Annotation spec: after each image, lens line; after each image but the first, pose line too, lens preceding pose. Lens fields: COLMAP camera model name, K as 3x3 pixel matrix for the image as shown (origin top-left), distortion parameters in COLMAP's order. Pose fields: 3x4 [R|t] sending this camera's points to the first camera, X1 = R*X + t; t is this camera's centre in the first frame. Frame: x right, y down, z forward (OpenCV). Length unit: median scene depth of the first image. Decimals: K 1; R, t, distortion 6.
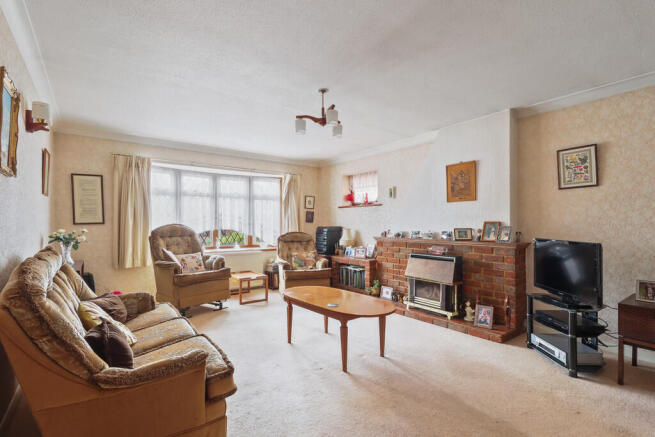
lens RADIAL K [[319.6, 0, 330.4], [0, 319.6, 222.3], [0, 0, 1]] dist [0.010886, 0.000860]
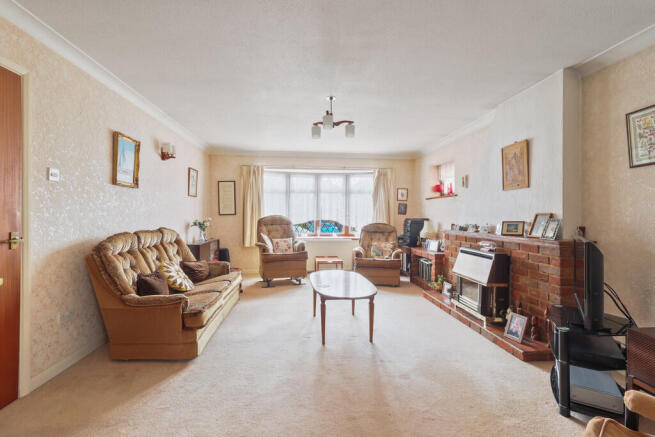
lens RADIAL K [[319.6, 0, 332.9], [0, 319.6, 212.8], [0, 0, 1]] dist [0.010886, 0.000860]
pose [[0.842556, -0.000700, -0.538608, 0.452687], [-0.002604, 0.999982, -0.005374, 0.002478], [0.538602, 0.005930, 0.842539, 0.034427]]
